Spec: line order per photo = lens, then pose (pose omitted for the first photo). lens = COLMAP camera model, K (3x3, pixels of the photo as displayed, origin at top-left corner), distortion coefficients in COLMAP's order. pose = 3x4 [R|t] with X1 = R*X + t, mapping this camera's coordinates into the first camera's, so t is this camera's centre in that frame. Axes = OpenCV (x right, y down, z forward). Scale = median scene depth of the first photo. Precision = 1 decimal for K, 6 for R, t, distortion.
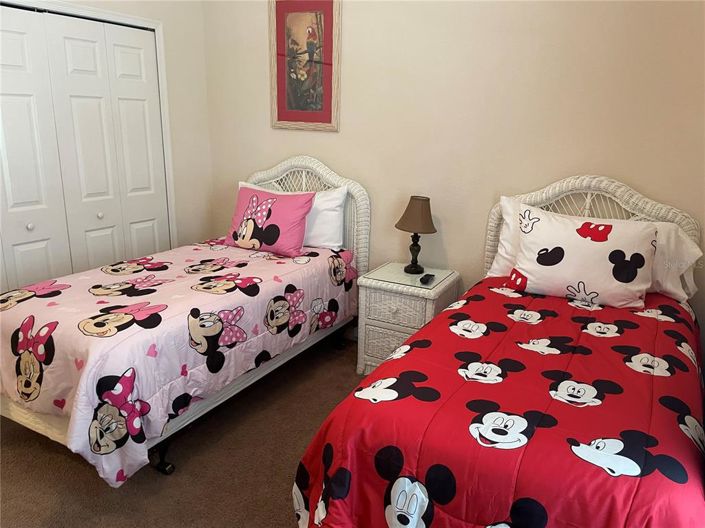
lens RADIAL K [[541.1, 0, 352.9], [0, 541.1, 262.9], [0, 0, 1]] dist [0.068946, -0.083481]
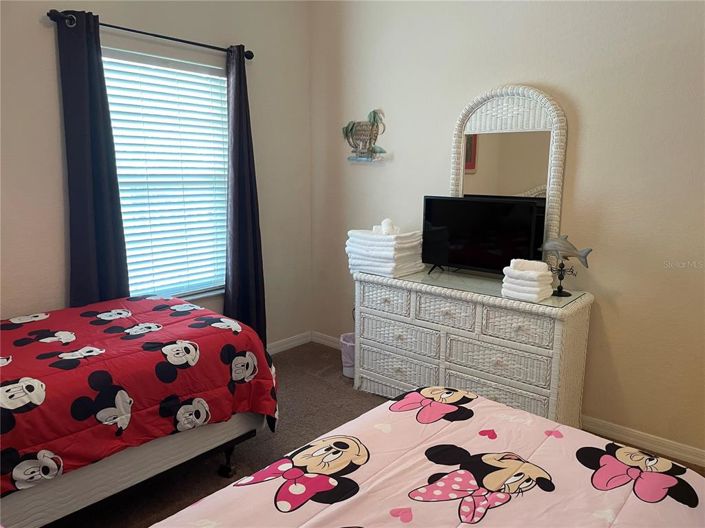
lens RADIAL K [[541.1, 0, 357.9], [0, 541.1, 261.3], [0, 0, 1]] dist [0.068946, -0.083481]
pose [[-0.982822, -0.070709, 0.170473, -0.359362], [0.008562, 0.905231, 0.424834, -0.367644], [-0.184357, 0.418996, -0.889075, 1.385986]]
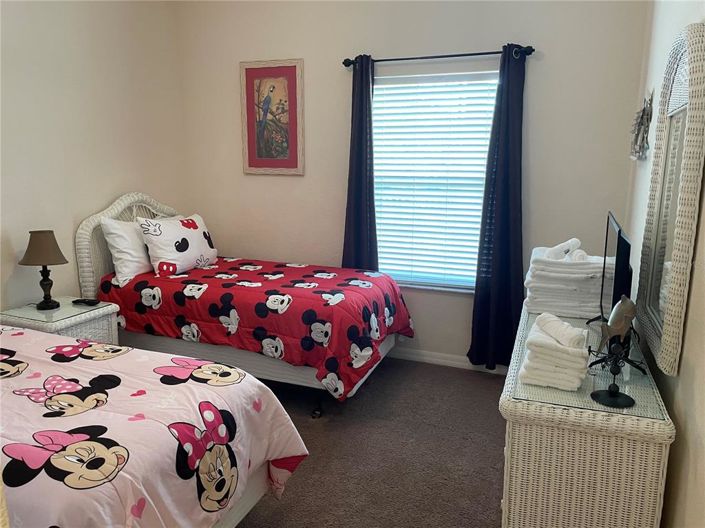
lens RADIAL K [[541.1, 0, 354.8], [0, 541.1, 266.6], [0, 0, 1]] dist [0.068946, -0.083481]
pose [[-0.136549, -0.214653, 0.967098, -1.104311], [0.242676, 0.939248, 0.242736, -0.194653], [-0.960449, 0.267837, -0.076162, 0.640659]]
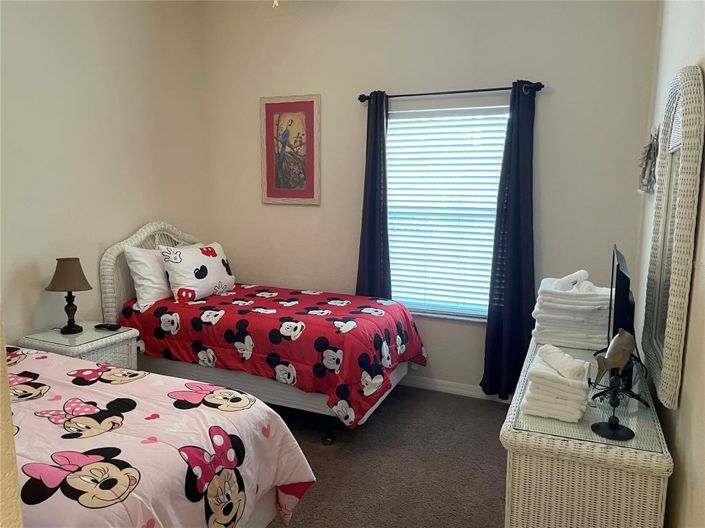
lens RADIAL K [[541.1, 0, 355.0], [0, 541.1, 265.0], [0, 0, 1]] dist [0.068946, -0.083481]
pose [[-0.098267, -0.166815, 0.981079, -1.132489], [0.242557, 0.952104, 0.186184, -0.202580], [-0.965148, 0.256263, -0.053098, 0.622622]]
